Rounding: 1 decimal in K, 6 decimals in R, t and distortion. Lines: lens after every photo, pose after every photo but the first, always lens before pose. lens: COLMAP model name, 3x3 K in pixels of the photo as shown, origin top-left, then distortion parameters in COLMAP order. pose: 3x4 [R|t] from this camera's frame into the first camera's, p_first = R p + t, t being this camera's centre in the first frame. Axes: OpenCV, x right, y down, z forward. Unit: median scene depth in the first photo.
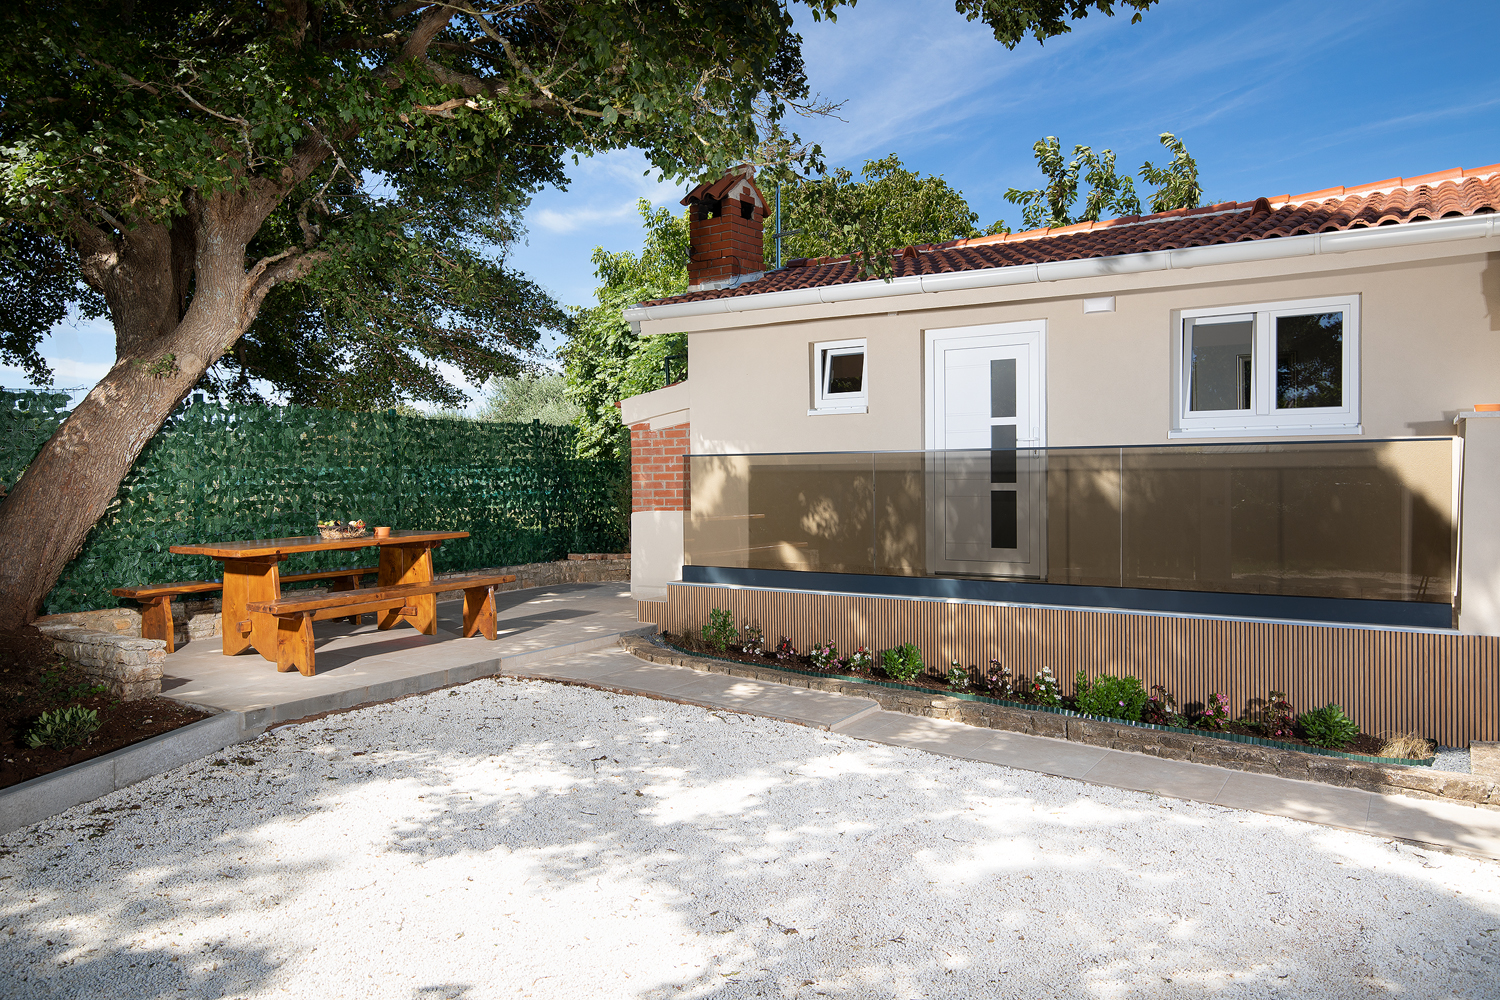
lens RADIAL K [[1039.7, 0, 749.8], [0, 1039.7, 498.2], [0, 0, 1]] dist [0.013895, -0.002362]
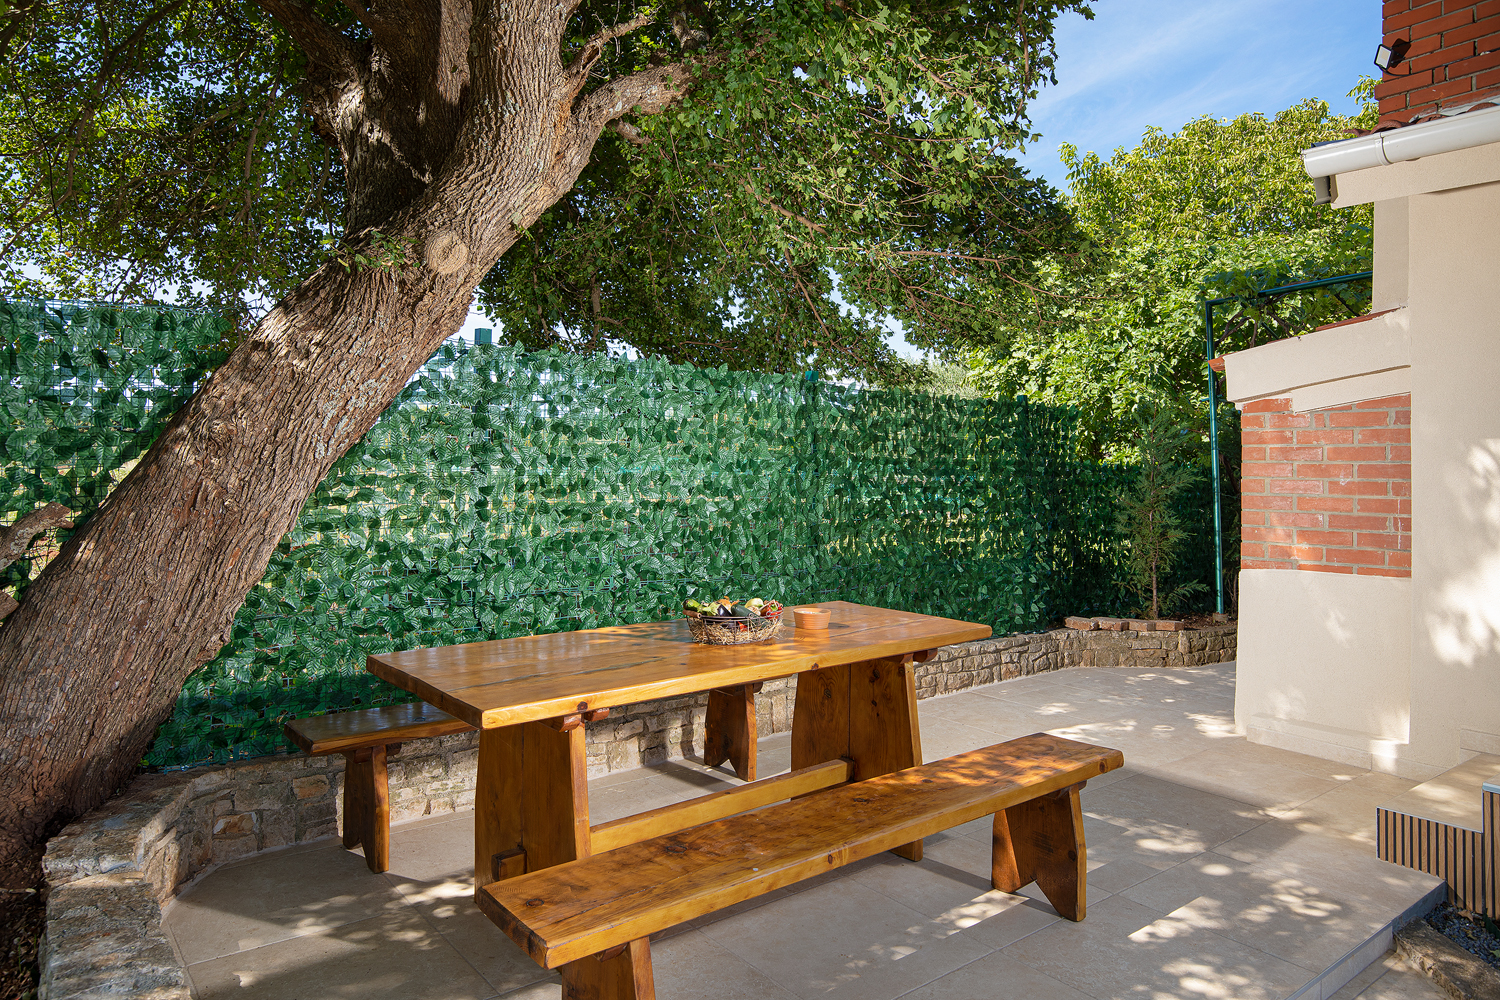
lens RADIAL K [[955.7, 0, 757.5], [0, 955.7, 462.1], [0, 0, 1]] dist [-0.003821, -0.002643]
pose [[0.946744, 0.023314, -0.321141, -0.203392], [-0.032055, 0.999245, -0.021957, -0.023141], [0.320387, 0.031082, 0.946777, 0.498609]]
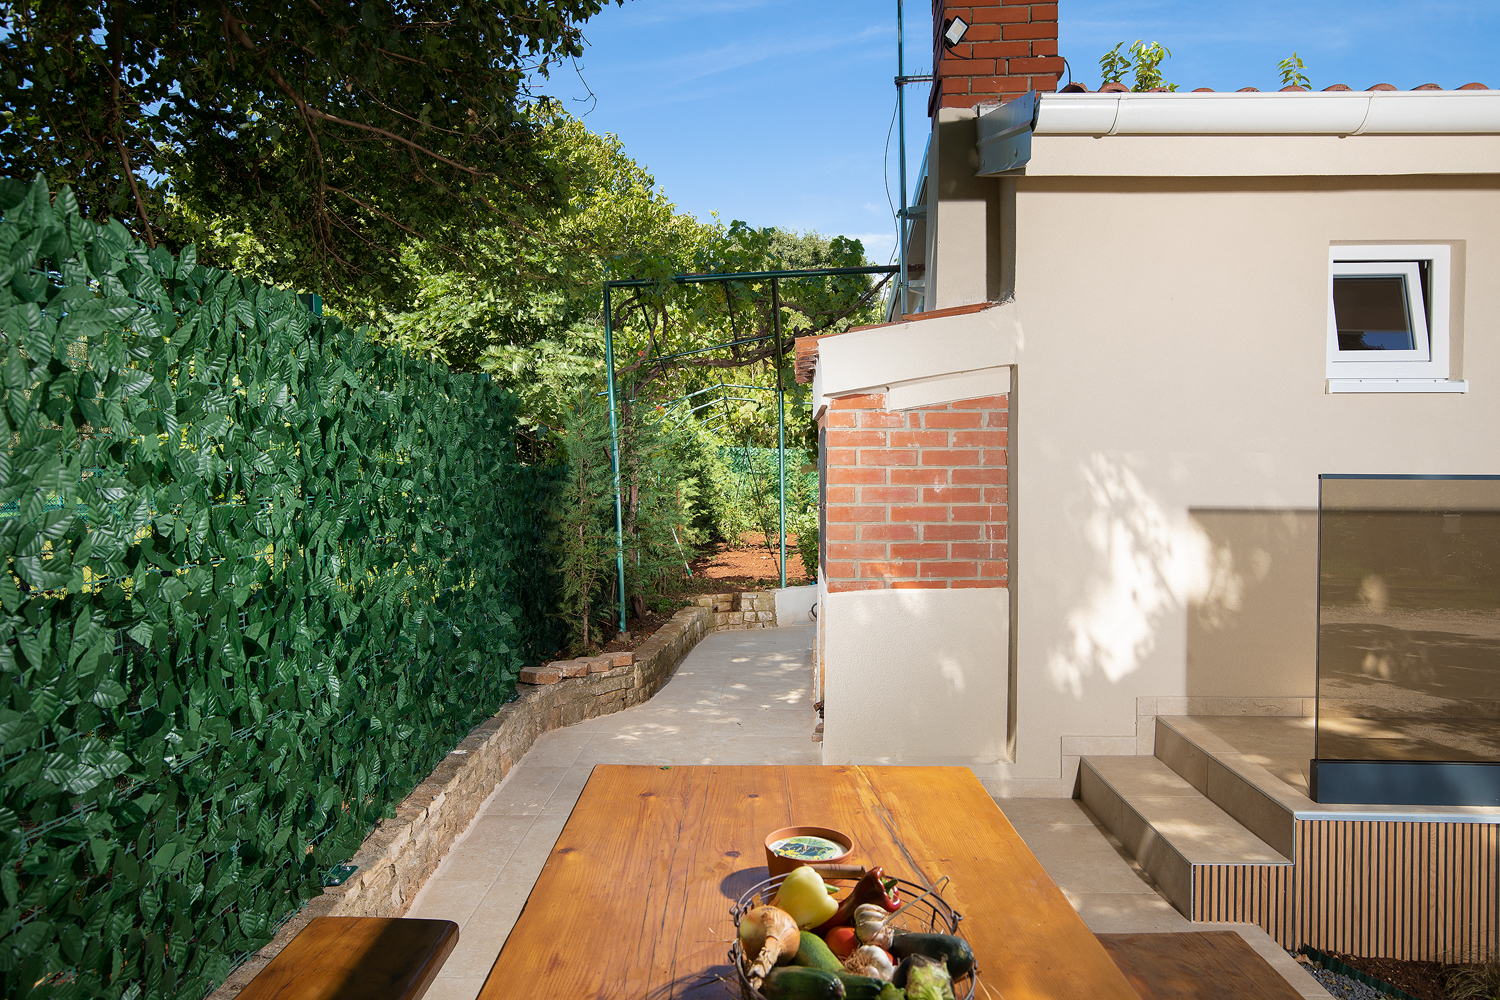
lens RADIAL K [[955.7, 0, 753.2], [0, 955.7, 486.6], [0, 0, 1]] dist [-0.003821, -0.002643]
pose [[0.856551, 0.003559, 0.516050, -0.375873], [0.002095, 0.999944, -0.010374, -0.029751], [-0.516058, 0.009967, 0.856495, 0.714719]]
